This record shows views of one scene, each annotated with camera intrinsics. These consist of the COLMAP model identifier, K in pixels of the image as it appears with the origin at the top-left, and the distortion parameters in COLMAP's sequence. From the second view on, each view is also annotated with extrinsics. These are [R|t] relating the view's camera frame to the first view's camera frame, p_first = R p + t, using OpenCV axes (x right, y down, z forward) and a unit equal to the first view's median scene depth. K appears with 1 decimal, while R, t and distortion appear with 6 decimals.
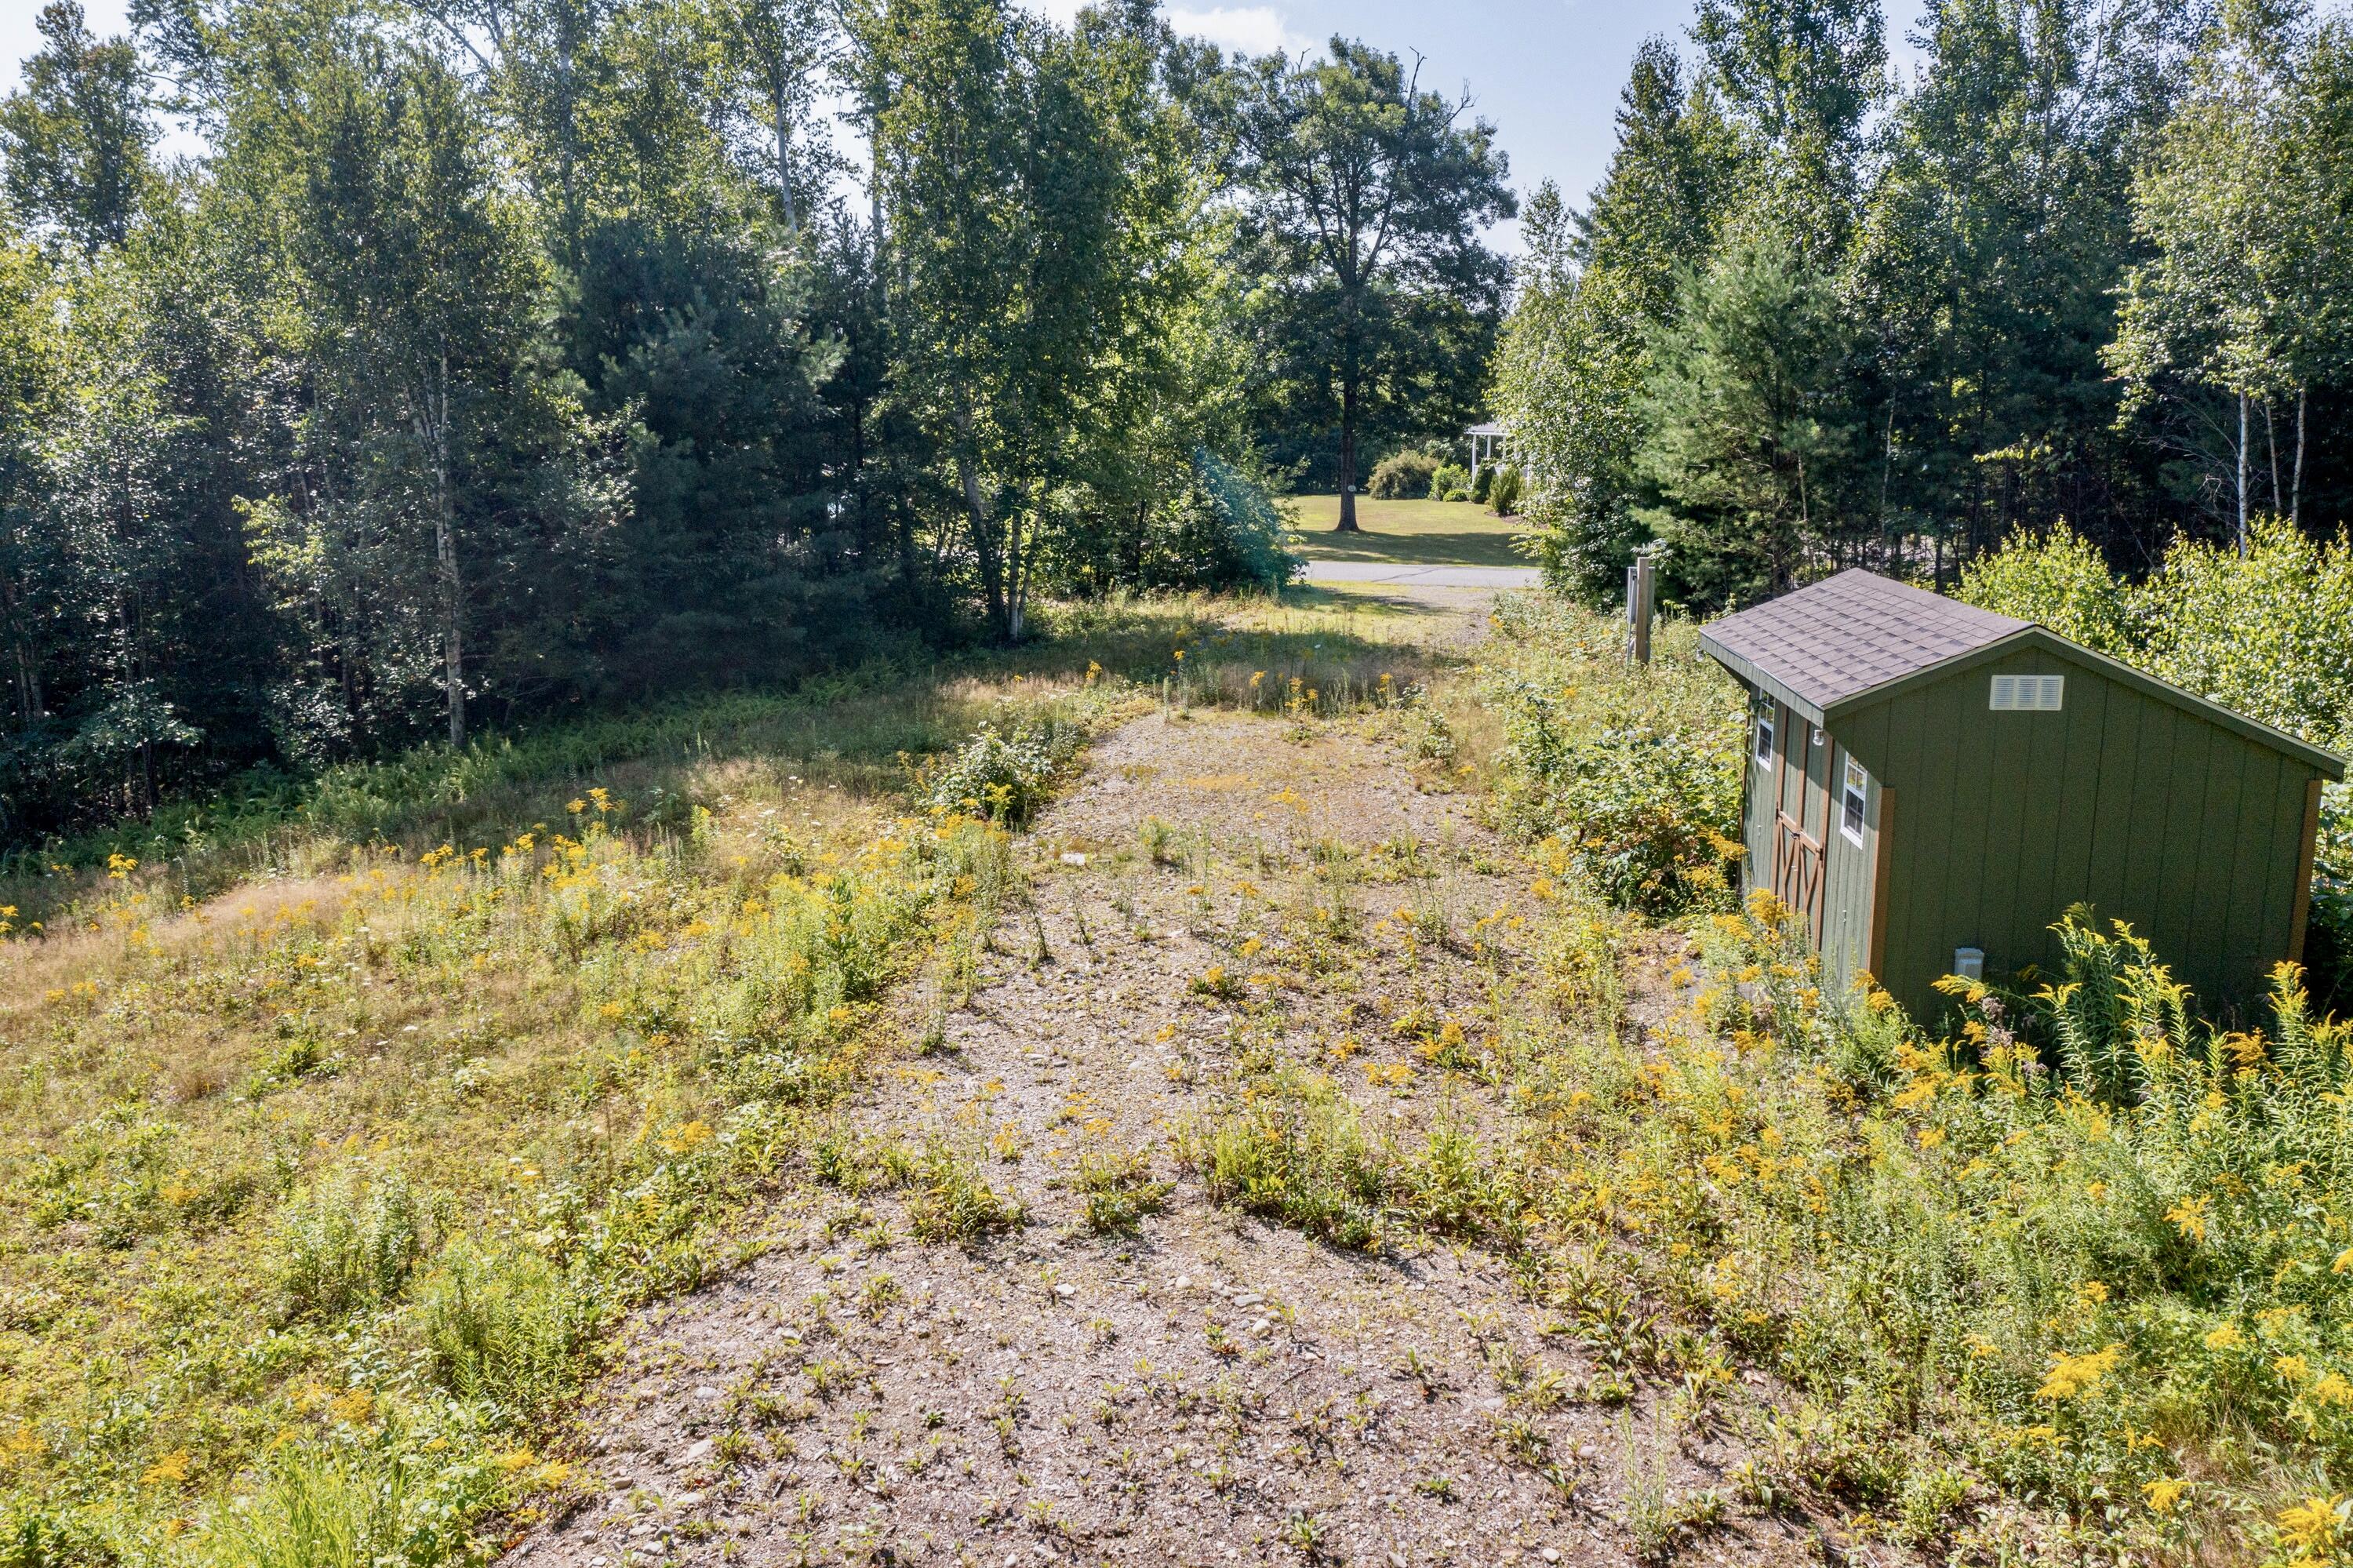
lens RADIAL K [[1855.0, 0, 1176.5], [0, 1855.0, 784.0], [0, 0, 1]] dist [-0.021331, 0.006054]
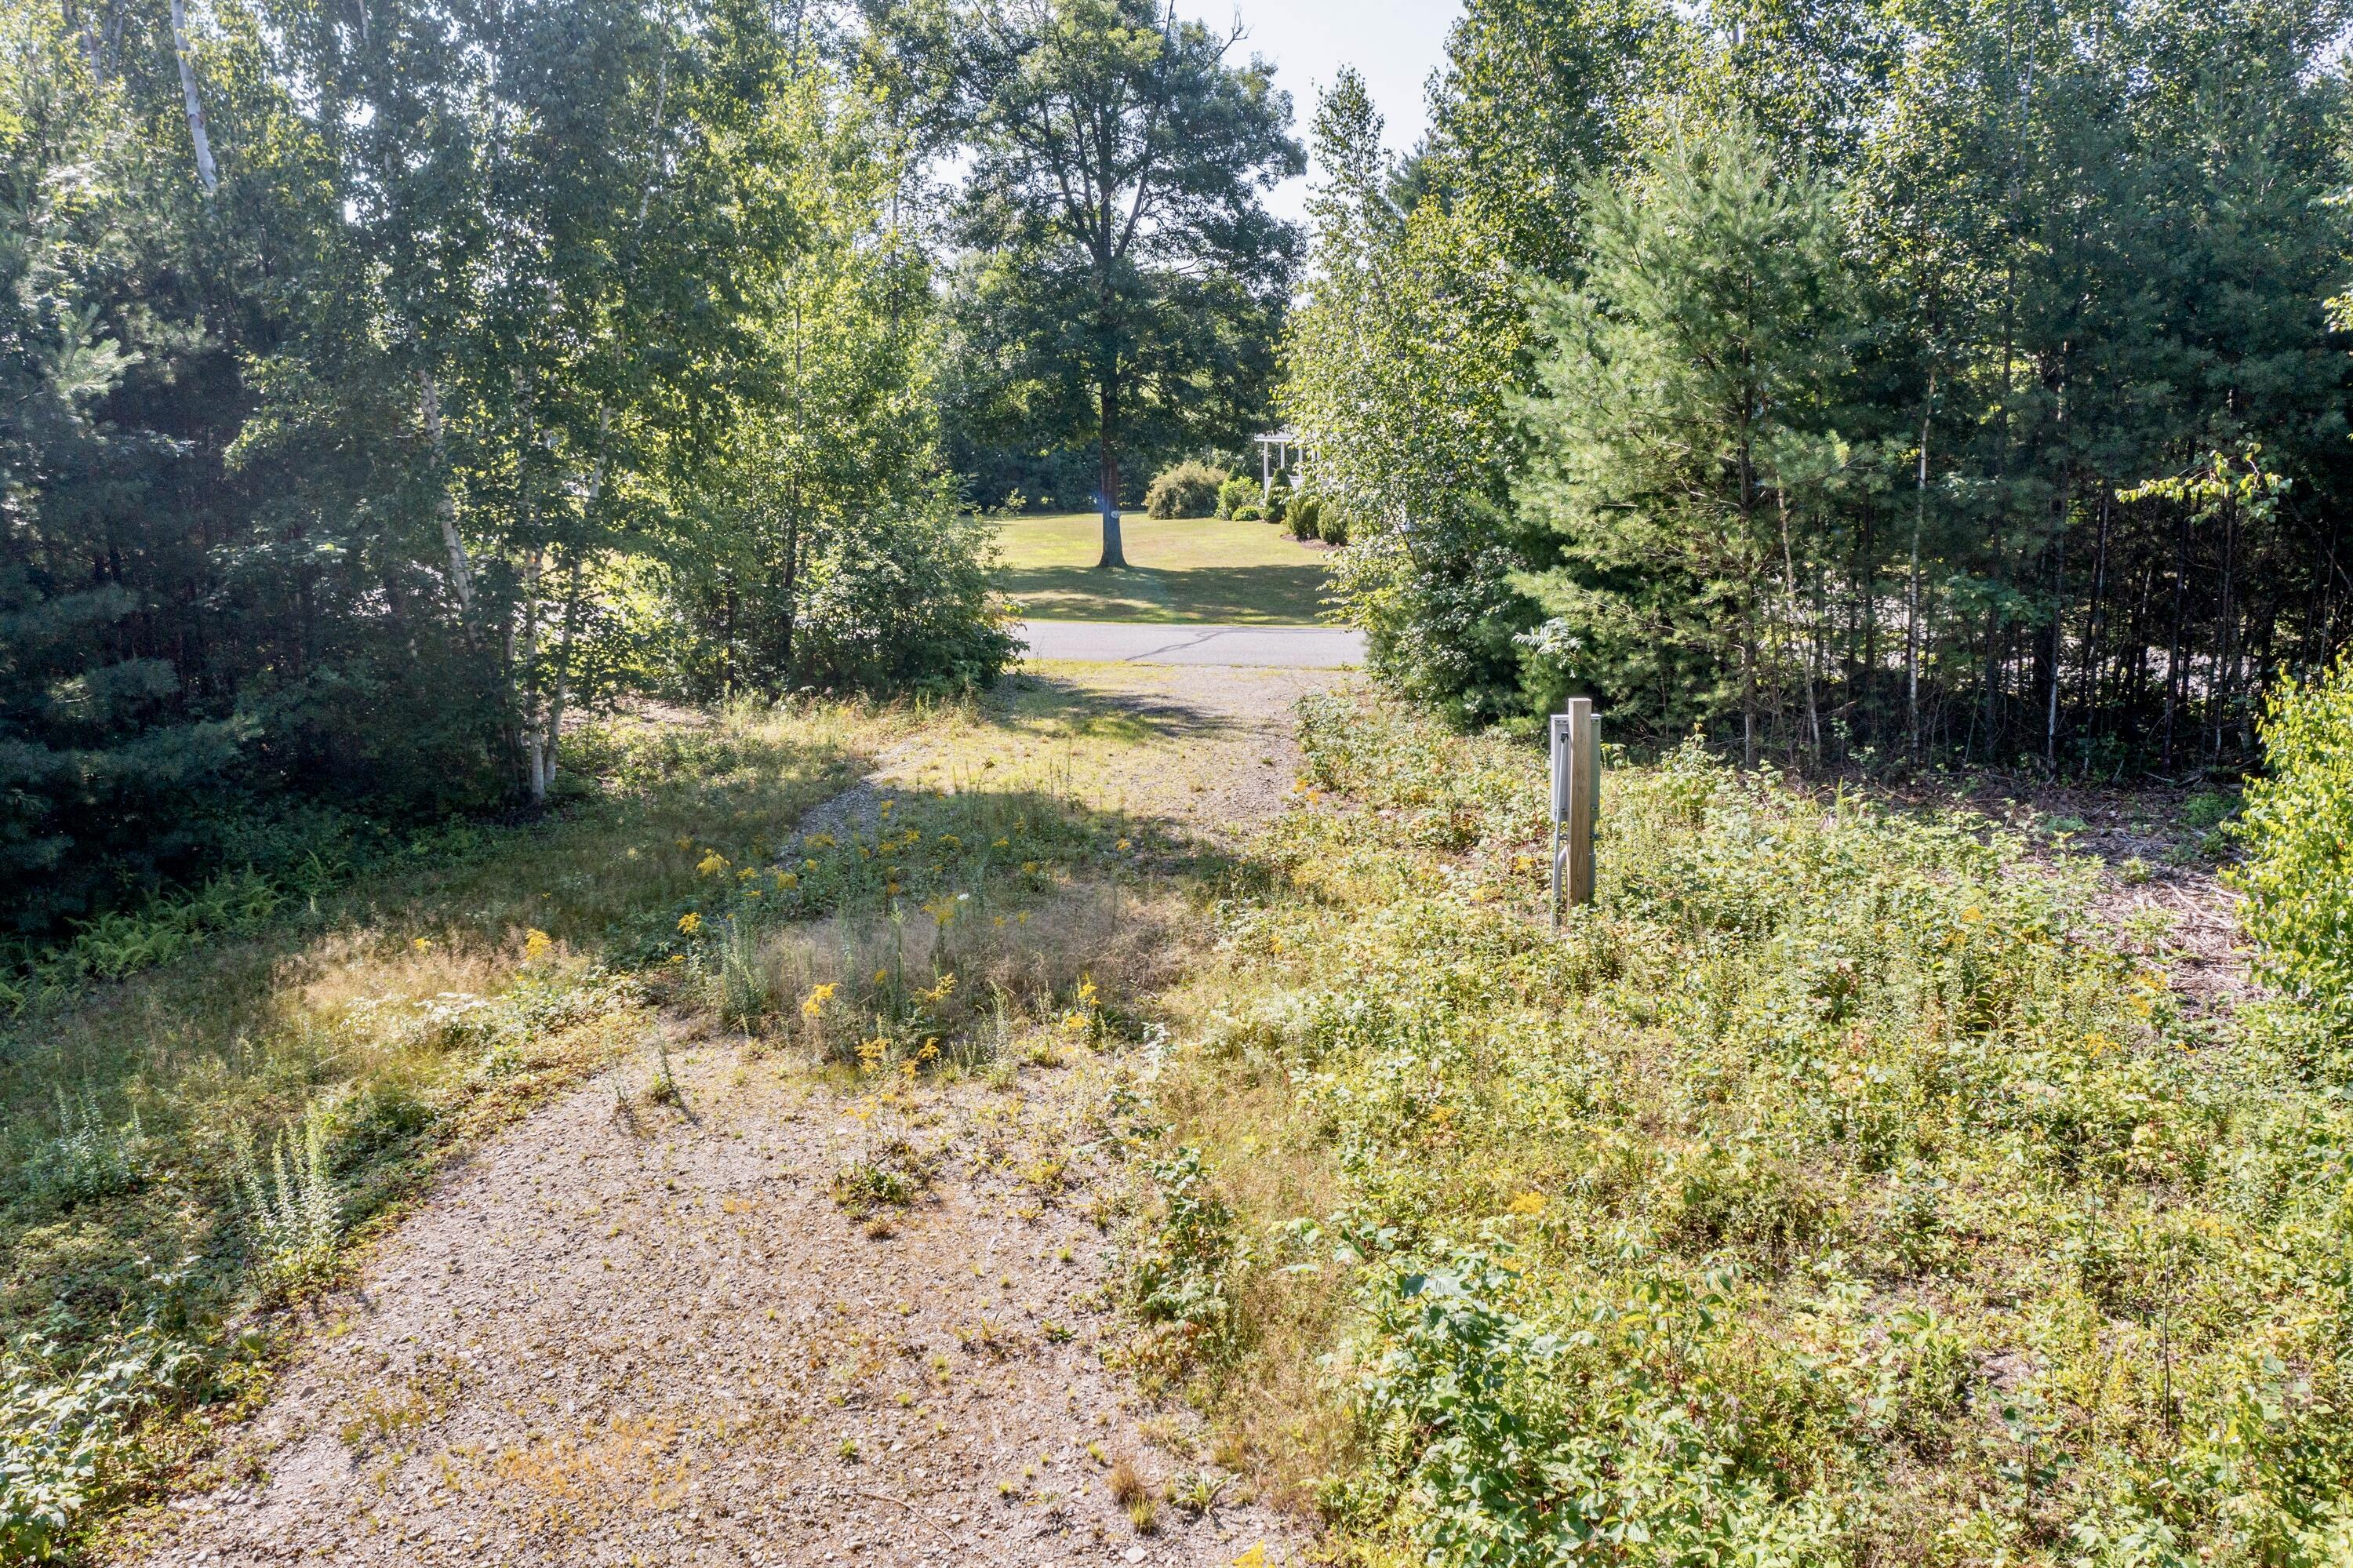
lens RADIAL K [[1882.4, 0, 1176.5], [0, 1882.4, 784.0], [0, 0, 1]] dist [-0.035762, -0.002244]
pose [[0.993901, -0.037113, 0.103841, 0.034568], [0.037636, 0.999287, -0.003082, -0.042581], [-0.103653, 0.006971, 0.994589, 0.202960]]
